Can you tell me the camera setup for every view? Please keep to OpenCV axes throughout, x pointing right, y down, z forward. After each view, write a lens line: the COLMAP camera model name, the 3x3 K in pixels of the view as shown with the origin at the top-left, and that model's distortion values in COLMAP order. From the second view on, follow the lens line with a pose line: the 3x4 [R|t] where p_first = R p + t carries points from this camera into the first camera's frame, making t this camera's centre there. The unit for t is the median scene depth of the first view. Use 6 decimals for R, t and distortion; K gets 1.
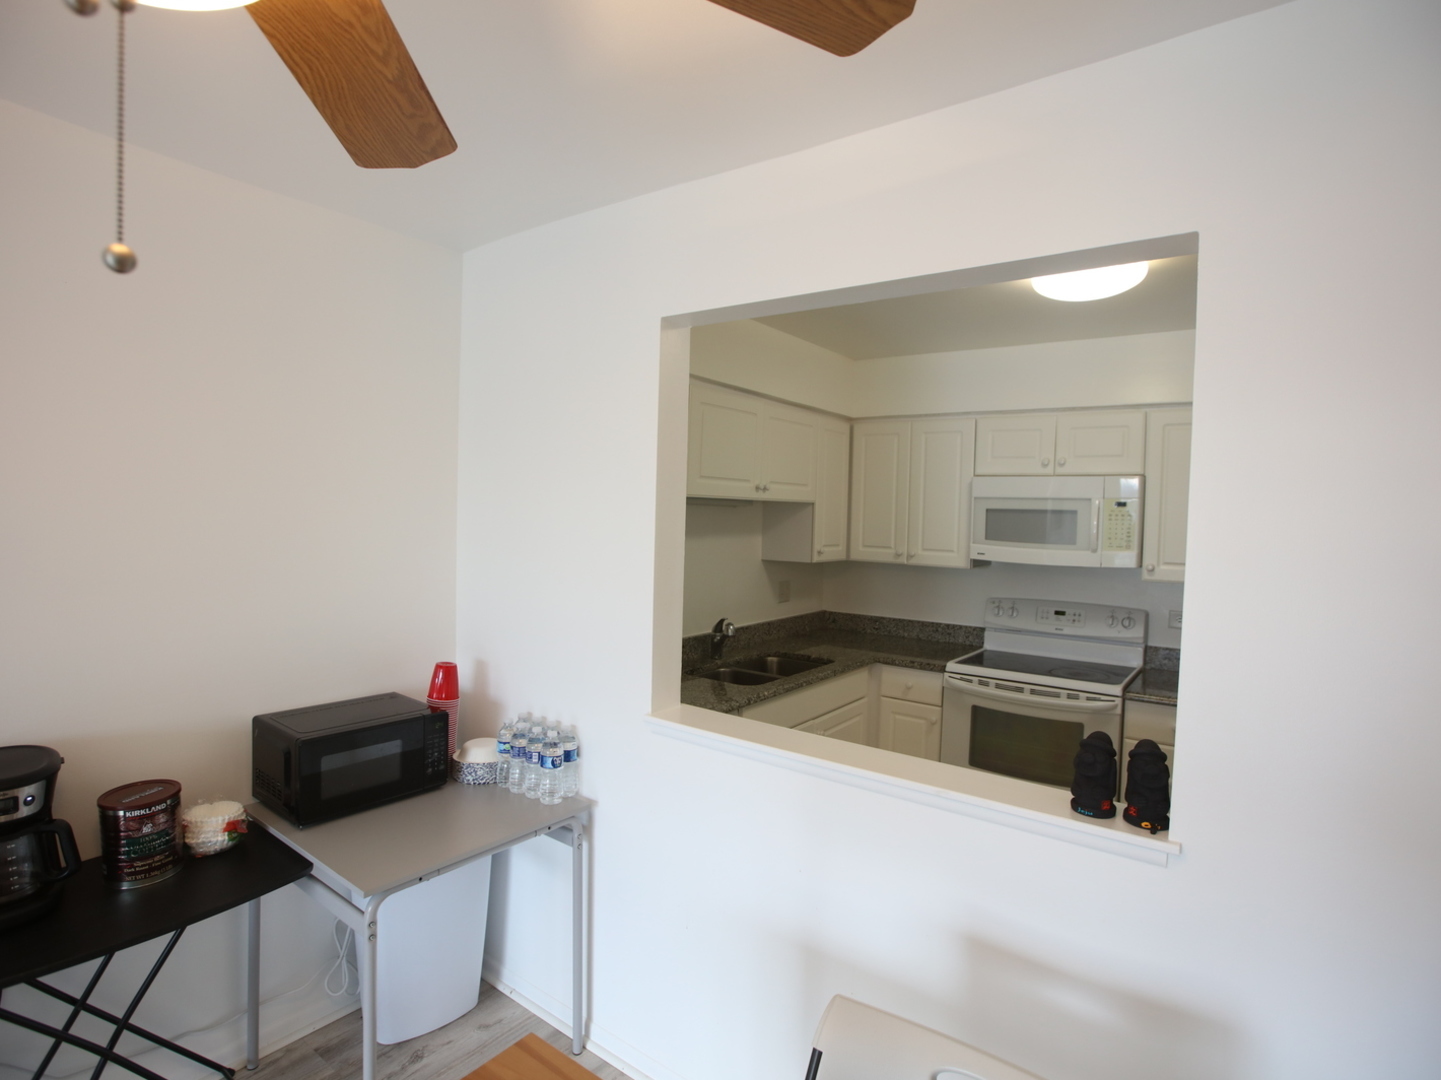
lens RADIAL K [[764.2, 0, 734.2], [0, 764.2, 548.5], [0, 0, 1]] dist [-0.026887, 0.003710]
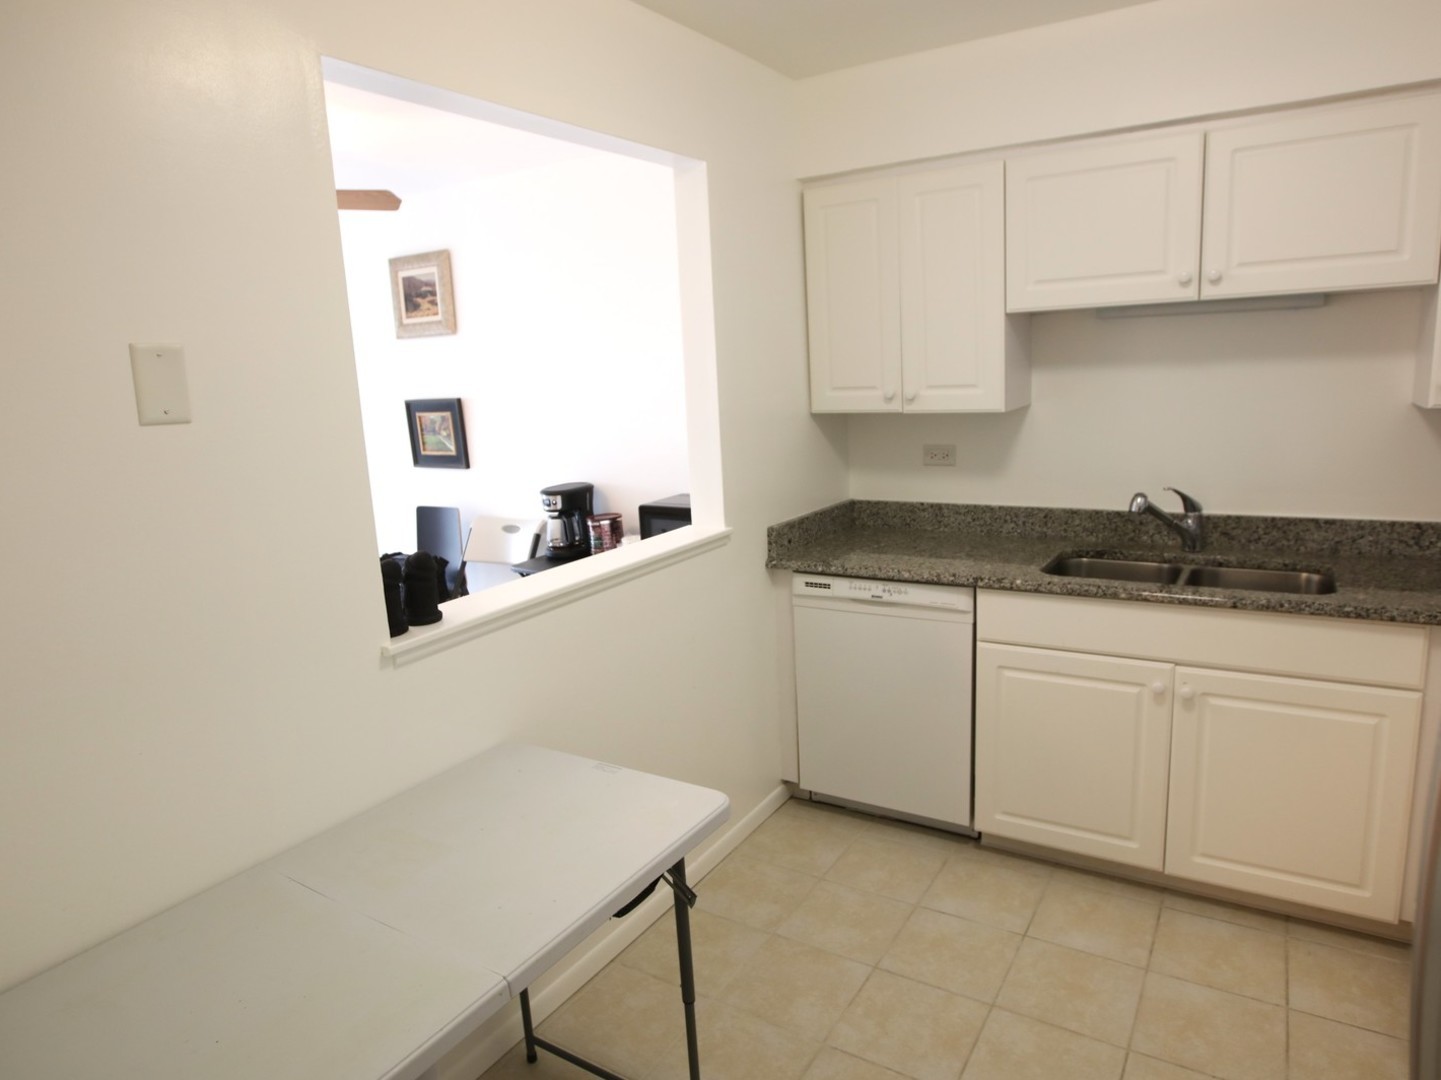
lens RADIAL K [[899.9, 0, 724.9], [0, 899.9, 541.0], [0, 0, 1]] dist [-0.028113, 0.004231]
pose [[0.060388, 0.159306, -0.985381, 0.744609], [-0.000494, 0.987187, 0.159568, 0.013589], [0.998175, -0.009149, 0.059693, 0.582097]]
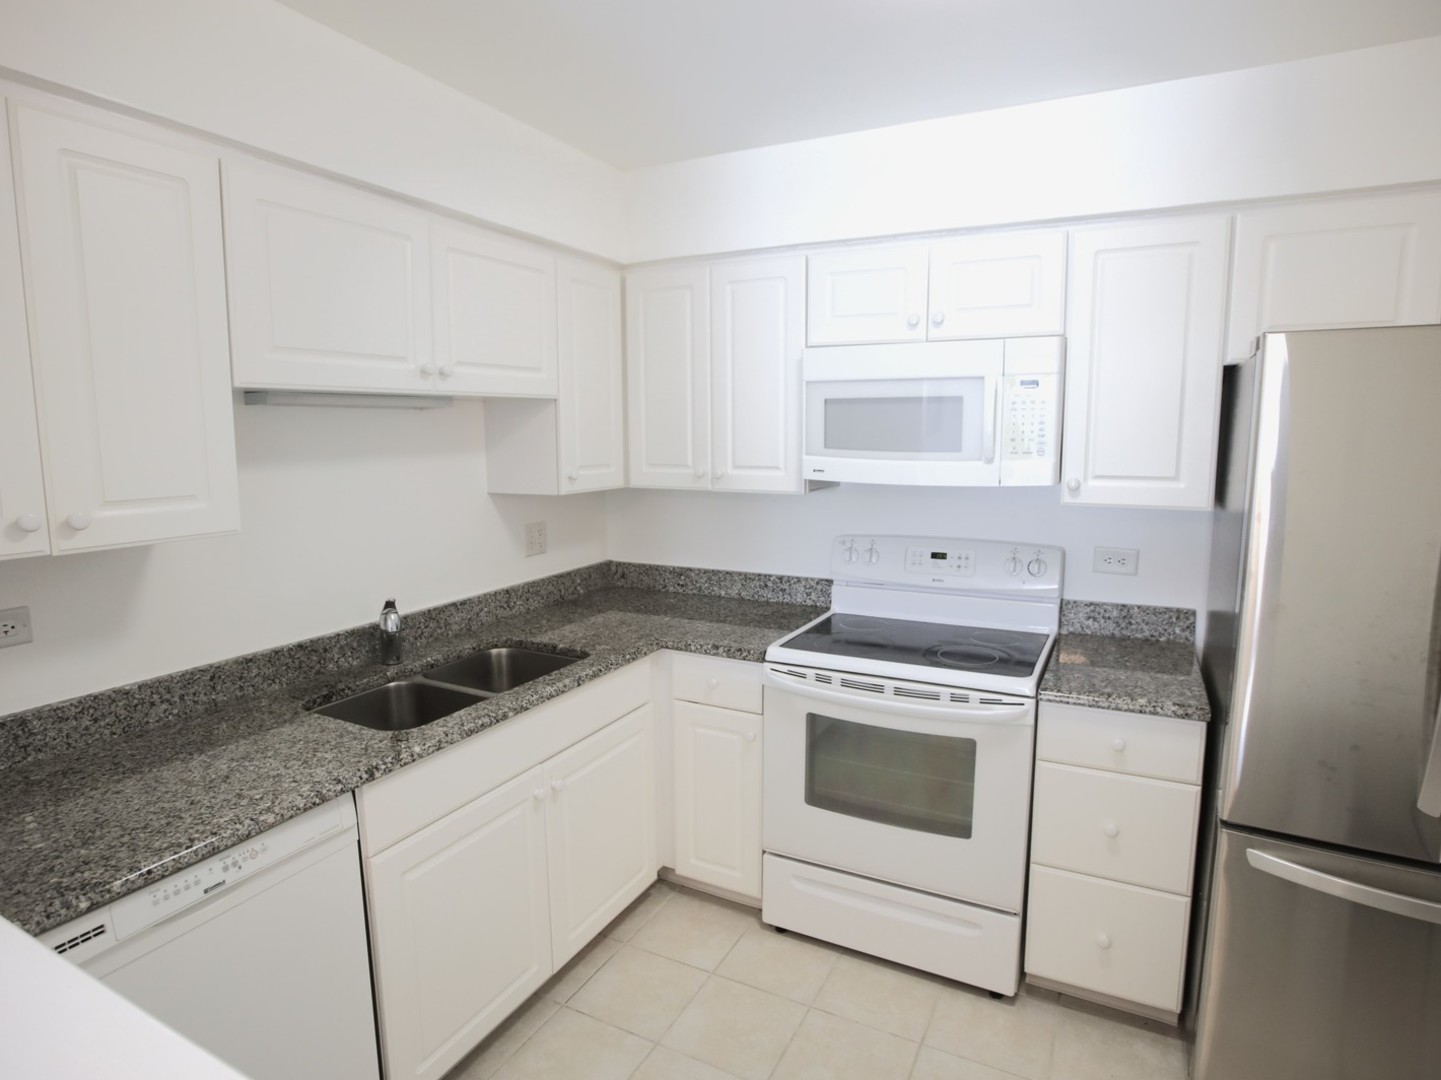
lens RADIAL K [[810.8, 0, 719.6], [0, 810.8, 544.3], [0, 0, 1]] dist [-0.052069, 0.019235]
pose [[0.989530, -0.050528, 0.135196, 0.159311], [0.037149, 0.994322, 0.099718, -0.002856], [-0.139467, -0.093652, 0.985788, 0.366903]]
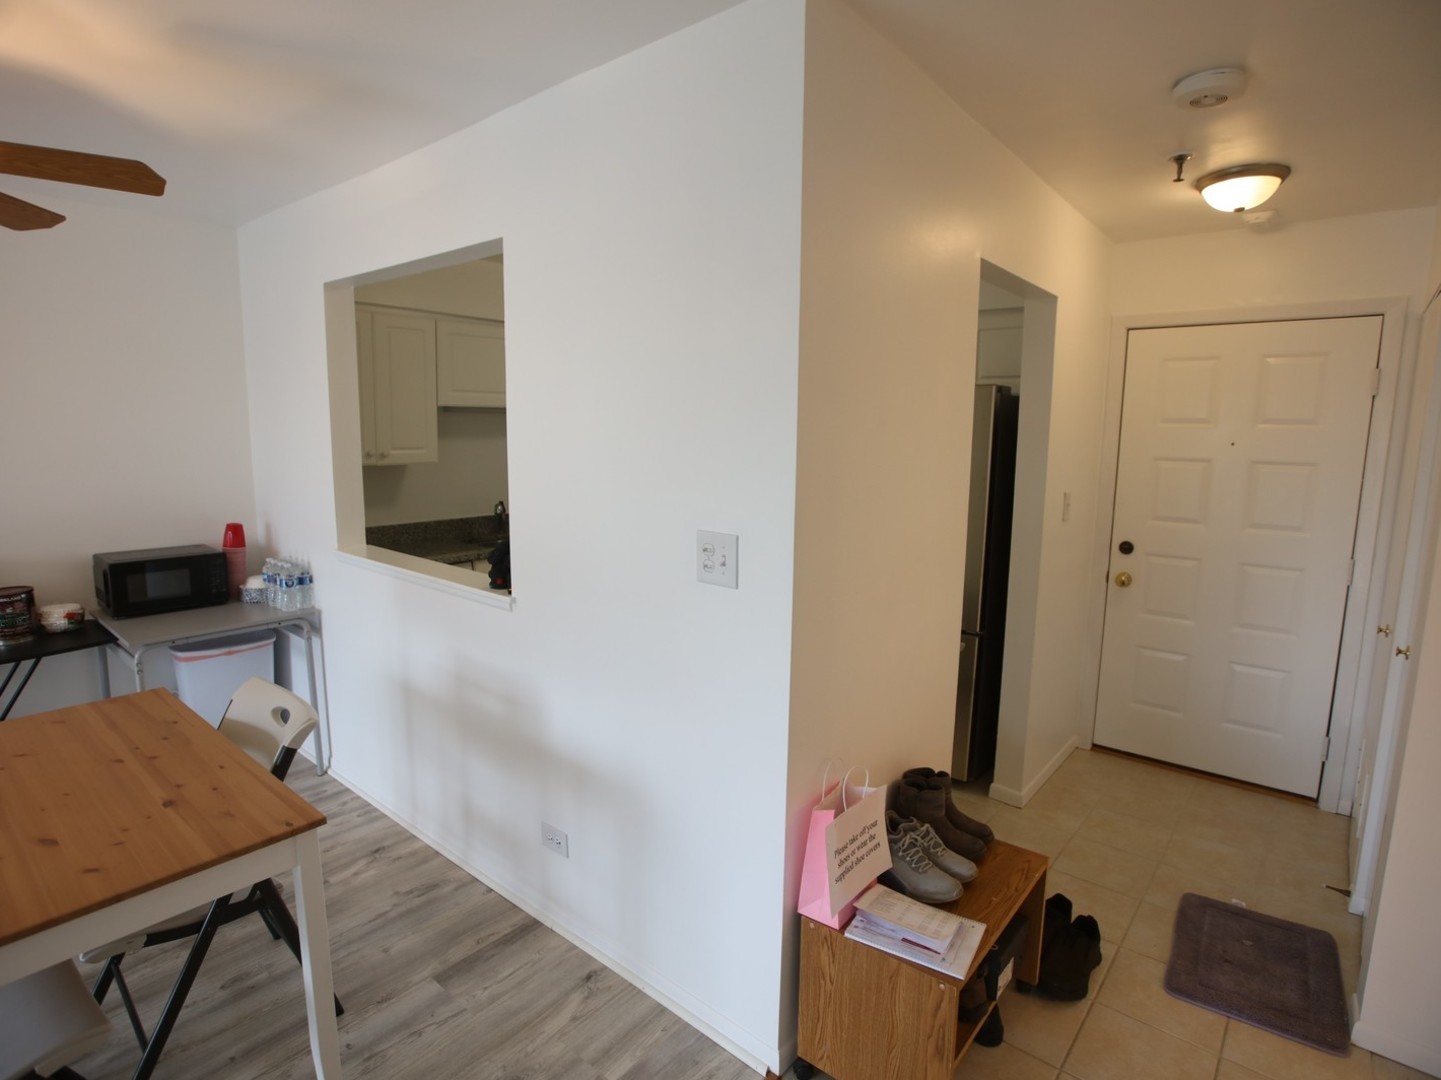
lens RADIAL K [[774.7, 0, 710.2], [0, 774.7, 539.7], [0, 0, 1]] dist [-0.008259, -0.001067]
pose [[0.997113, -0.011193, -0.075102, 0.446115], [0.018641, 0.994890, 0.099226, 0.034421], [0.073608, -0.100339, 0.992227, -0.284457]]
